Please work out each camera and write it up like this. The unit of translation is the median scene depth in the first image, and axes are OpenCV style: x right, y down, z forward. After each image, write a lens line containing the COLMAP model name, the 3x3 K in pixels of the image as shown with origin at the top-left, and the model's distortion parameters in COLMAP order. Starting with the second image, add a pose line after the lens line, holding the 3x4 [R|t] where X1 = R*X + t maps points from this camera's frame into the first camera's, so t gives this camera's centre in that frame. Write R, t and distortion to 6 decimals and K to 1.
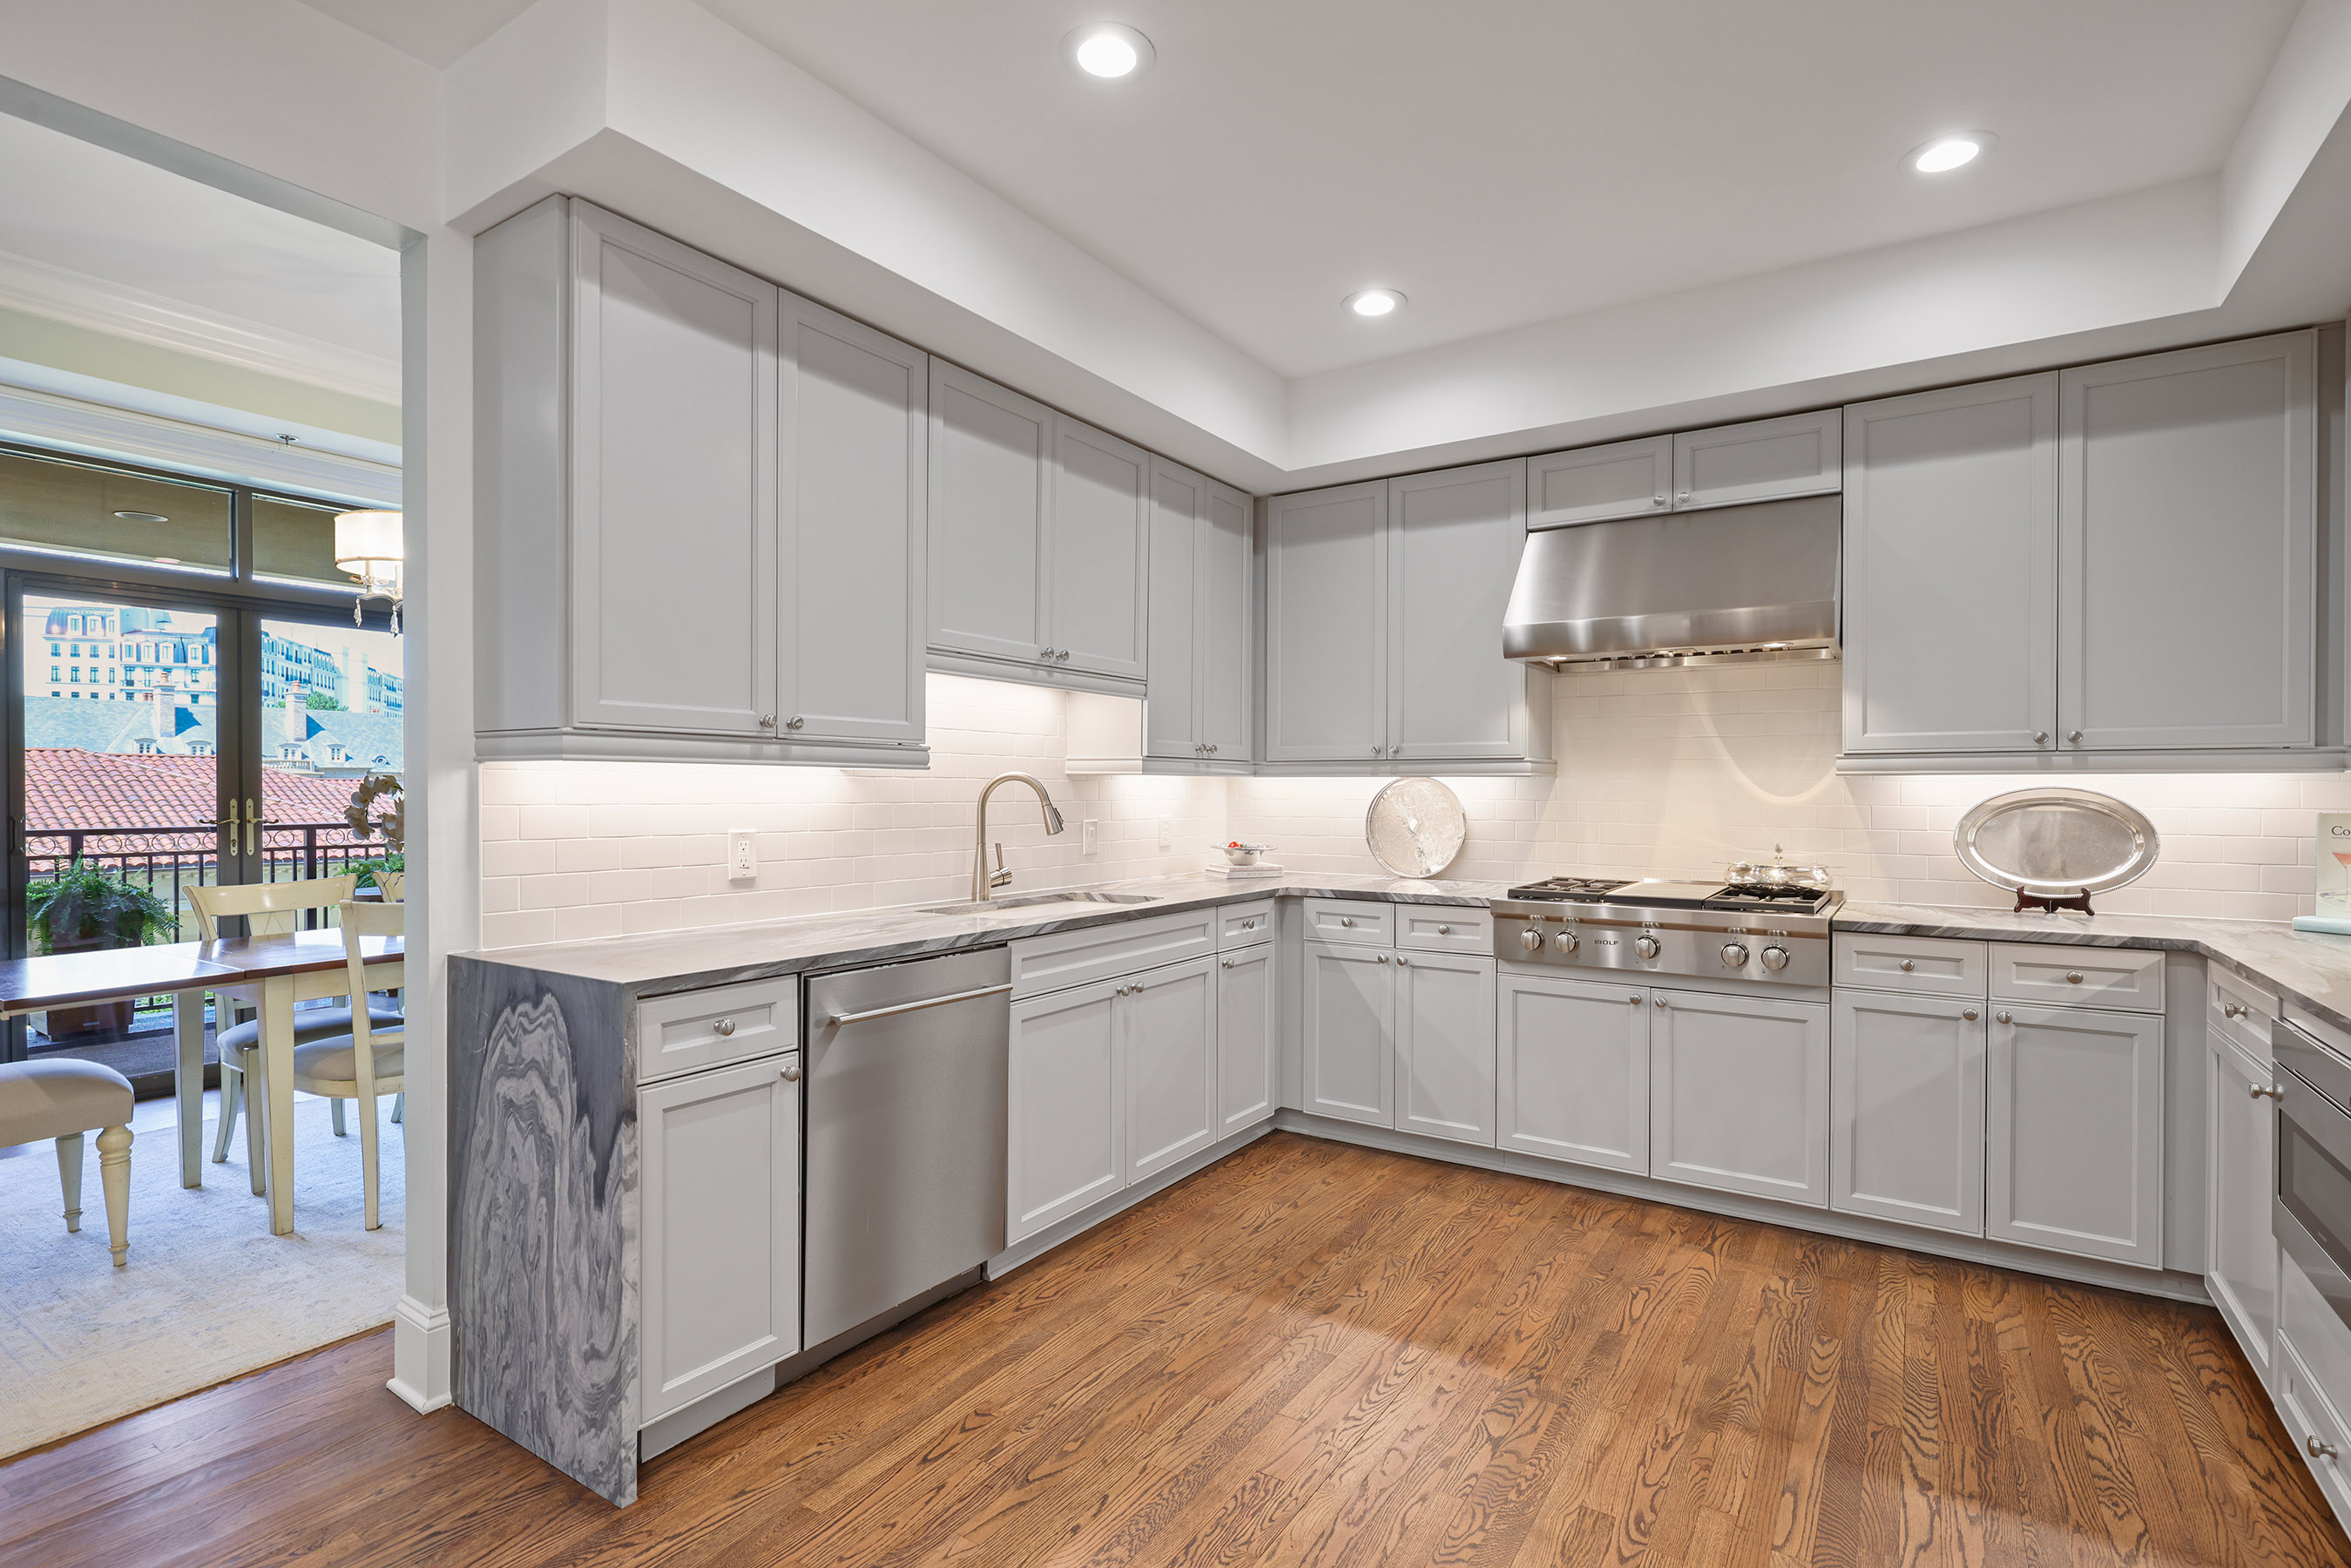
lens RADIAL K [[1118.6, 0, 1194.1], [0, 1118.6, 796.0], [0, 0, 1]] dist [0.002768, -0.000729]
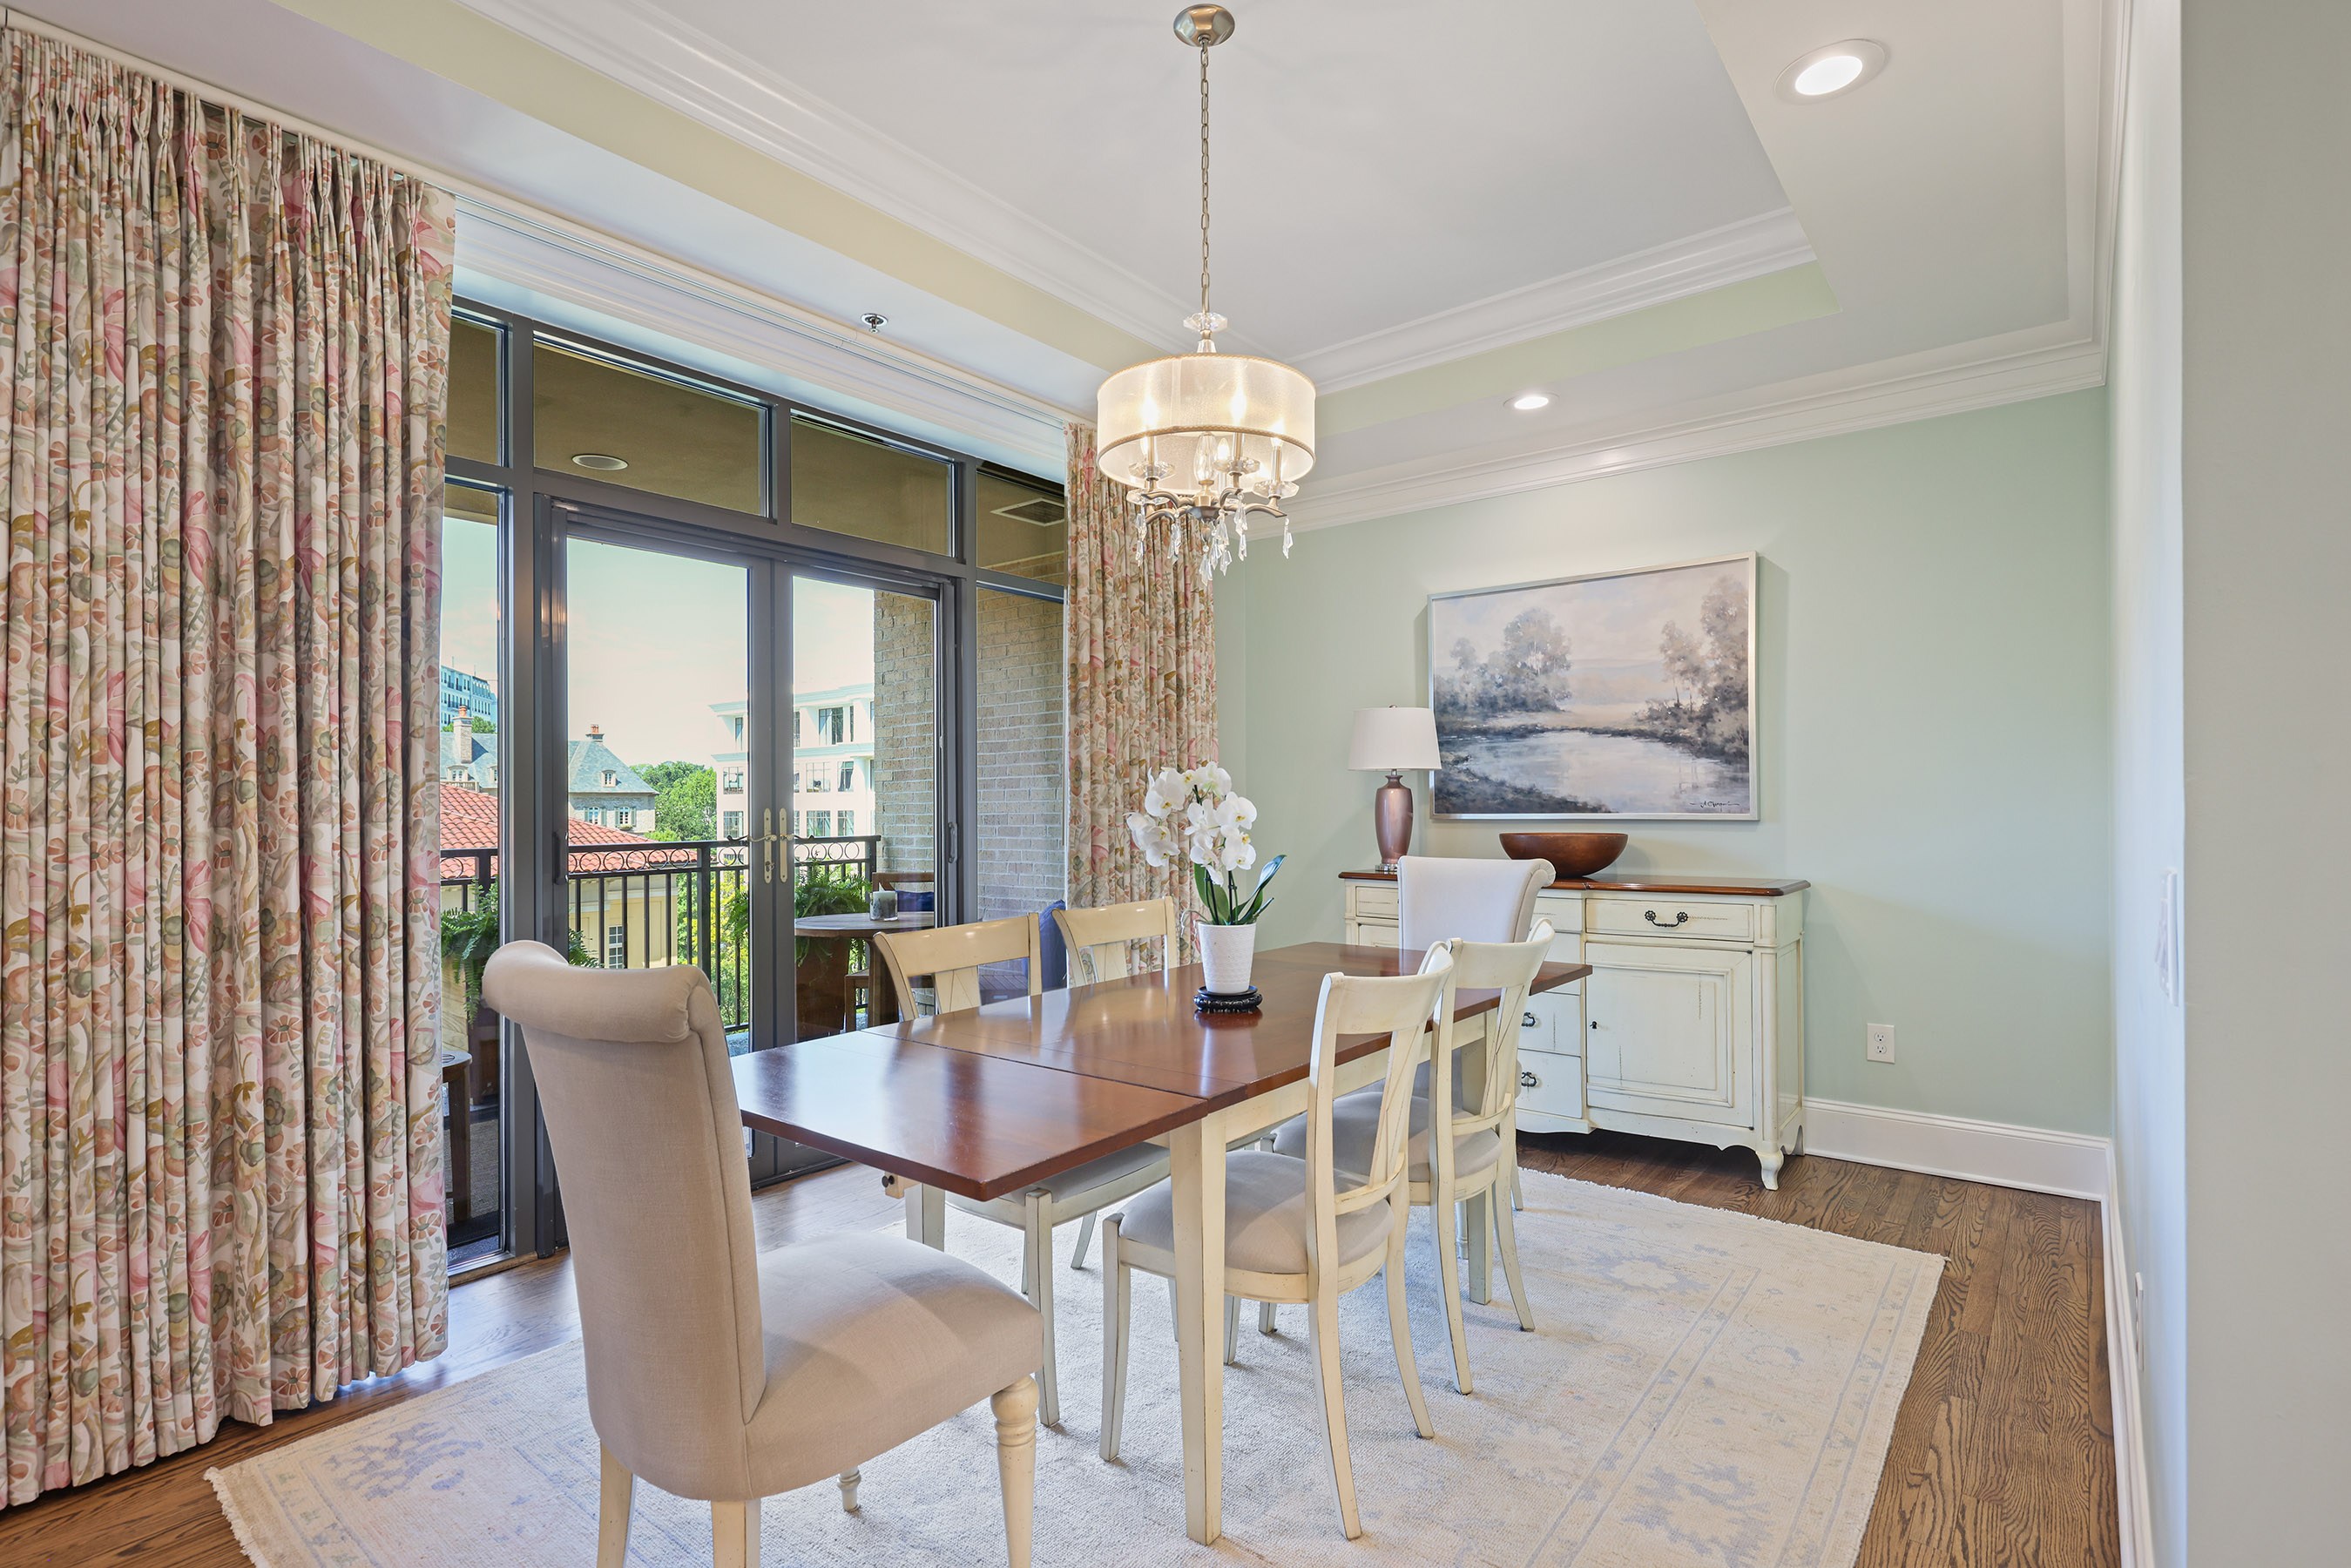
lens RADIAL K [[1102.9, 0, 1186.7], [0, 1102.9, 799.5], [0, 0, 1]] dist [0.003462, -0.001964]
pose [[0.995650, -0.005809, -0.092995, -1.071500], [0.005002, 0.999948, -0.008906, 0.008368], [0.093042, 0.008402, 0.995627, 0.597544]]
